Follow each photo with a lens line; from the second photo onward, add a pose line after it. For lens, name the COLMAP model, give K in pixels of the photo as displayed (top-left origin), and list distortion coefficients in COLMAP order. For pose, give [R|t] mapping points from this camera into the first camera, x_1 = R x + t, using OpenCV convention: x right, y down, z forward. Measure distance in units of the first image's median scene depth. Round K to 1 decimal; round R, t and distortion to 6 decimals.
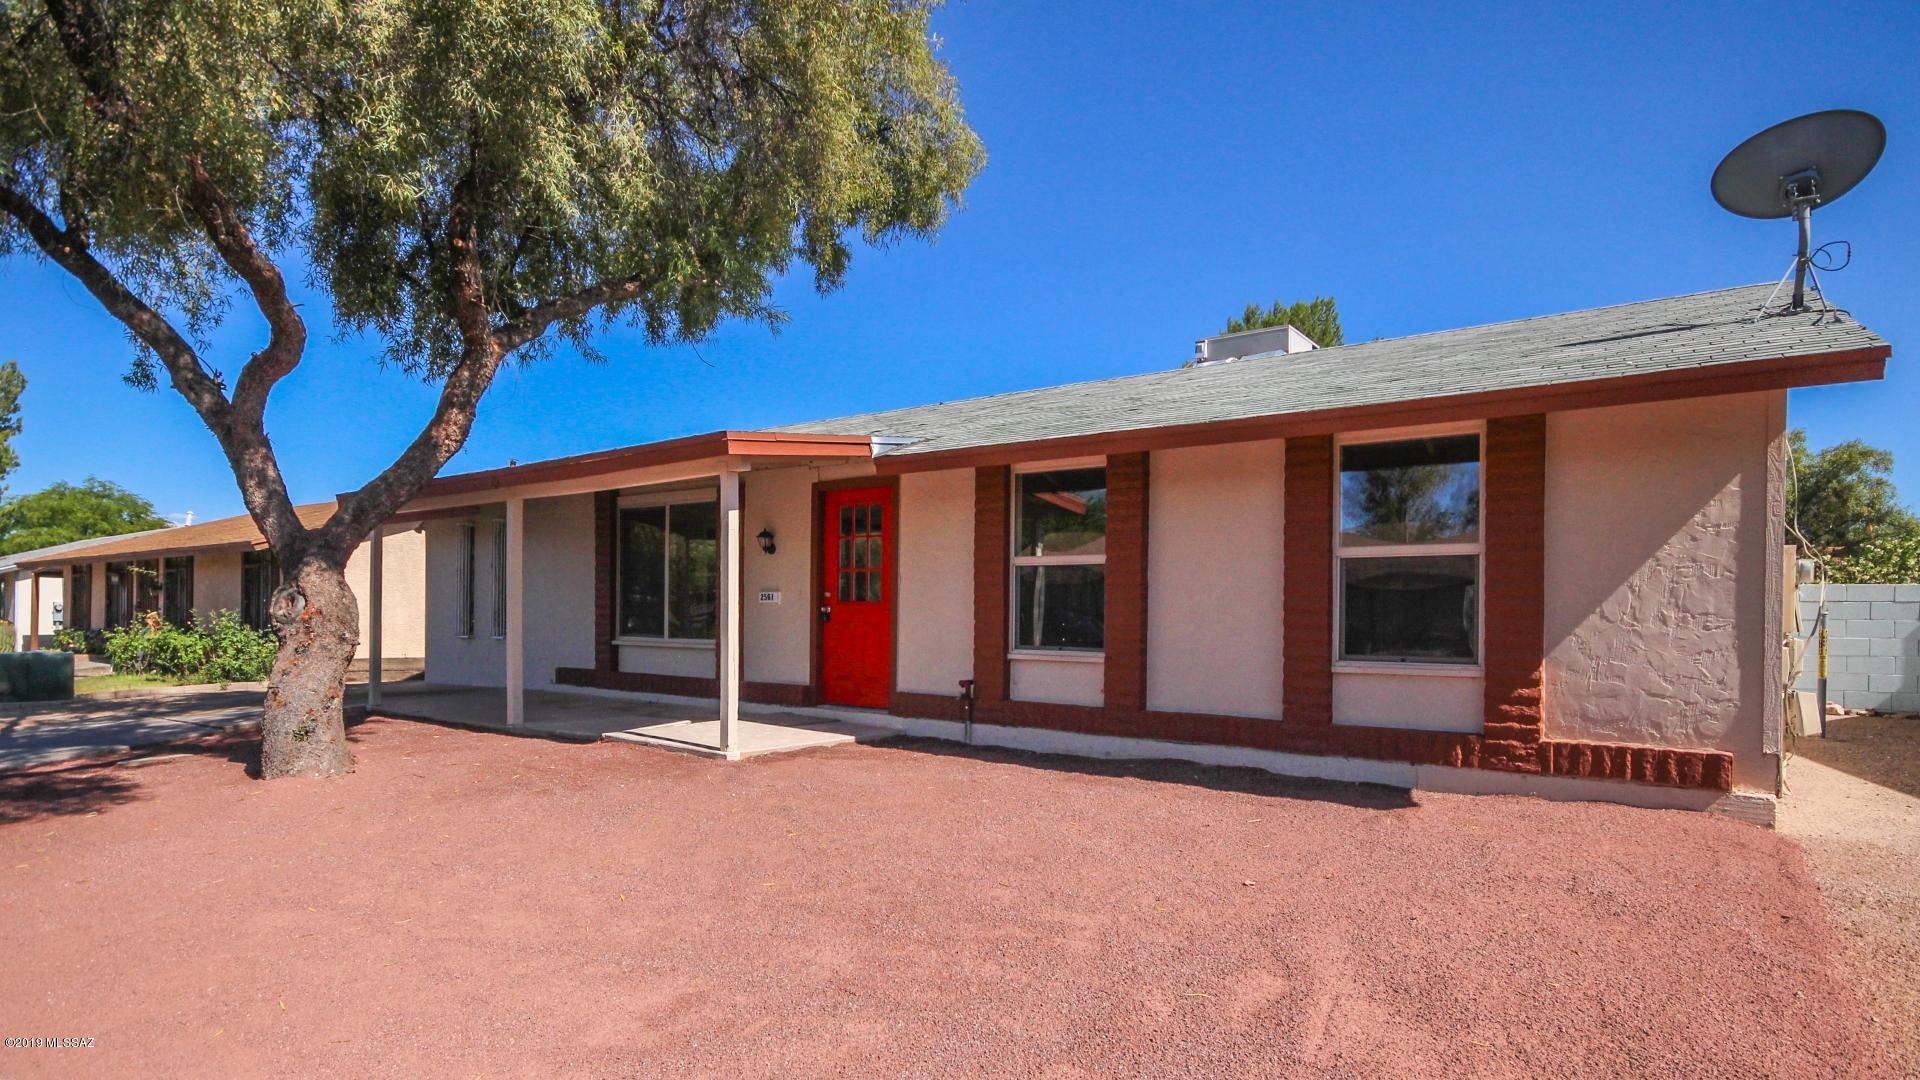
lens RADIAL K [[1182.4, 0, 960.0], [0, 1182.4, 540.0], [0, 0, 1]] dist [-0.001602, -0.000321]
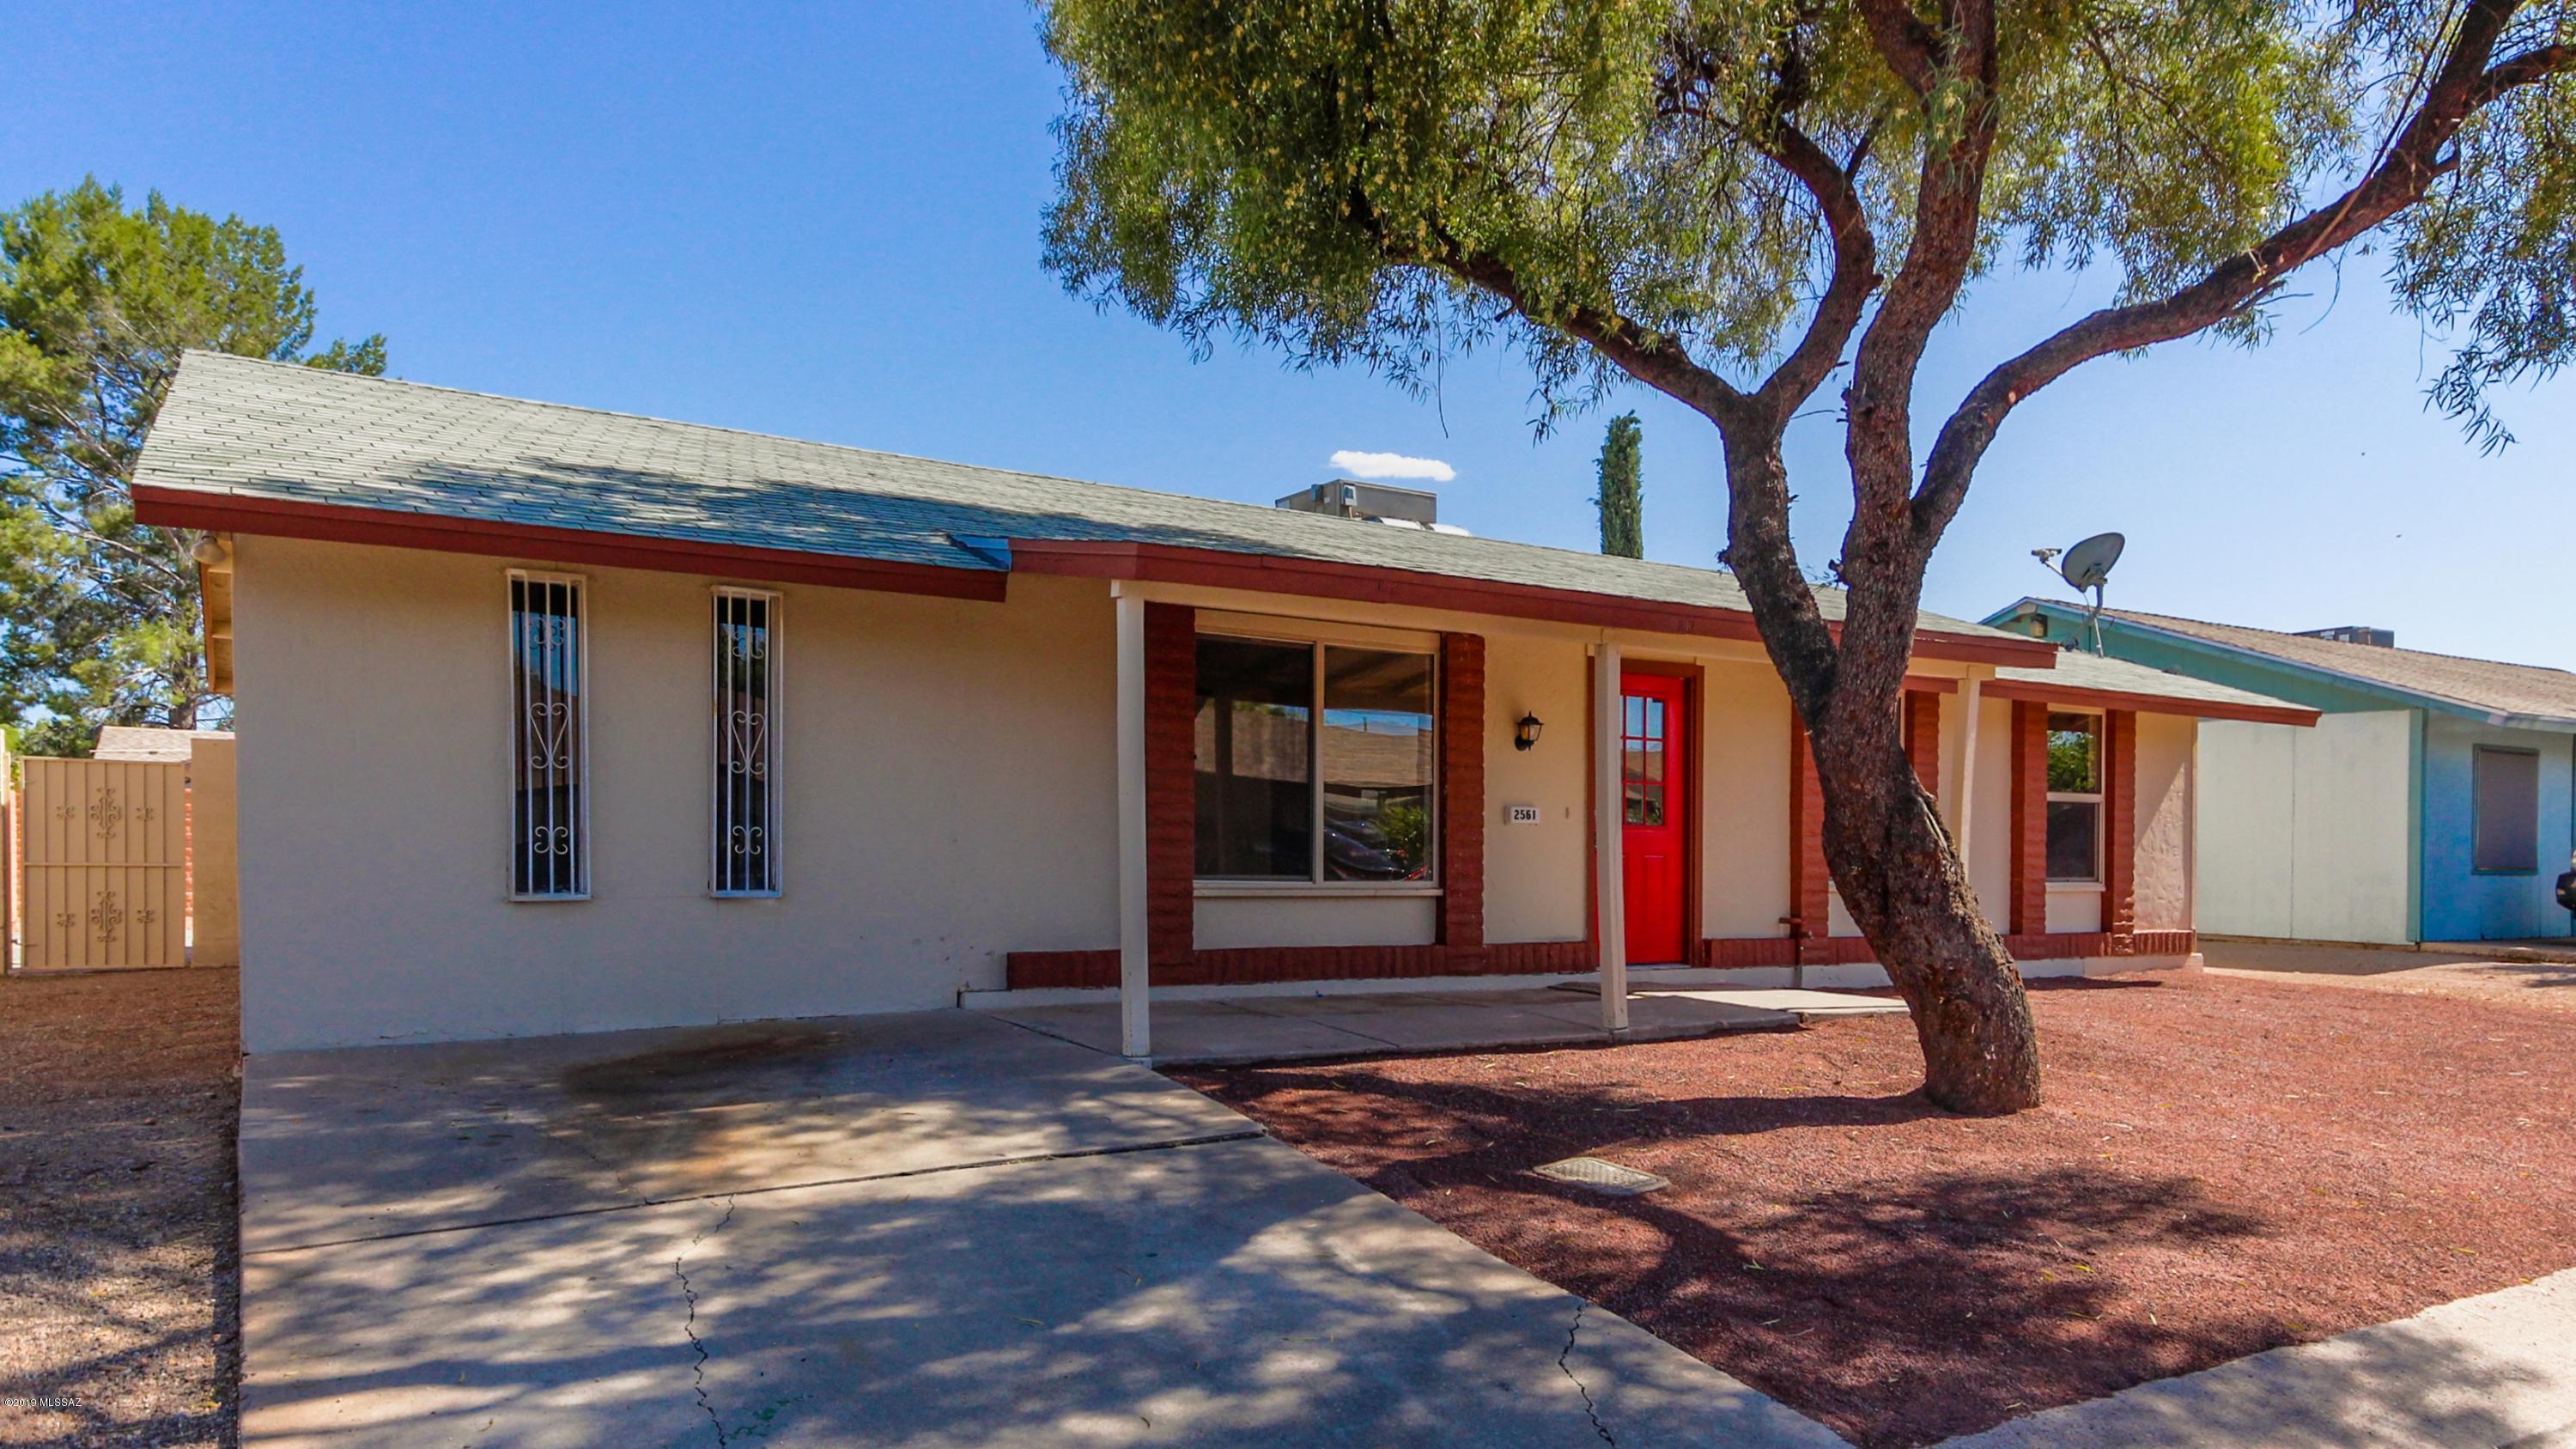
lens RADIAL K [[1478.6, 0, 1288.0], [0, 1478.6, 724.5], [0, 0, 1]] dist [0.032205, 0.000749]
pose [[0.337966, 0.065943, 0.938845, -1.554954], [-0.074849, 0.996266, -0.043032, 0.067805], [-0.938177, -0.055728, 0.341640, 1.306120]]
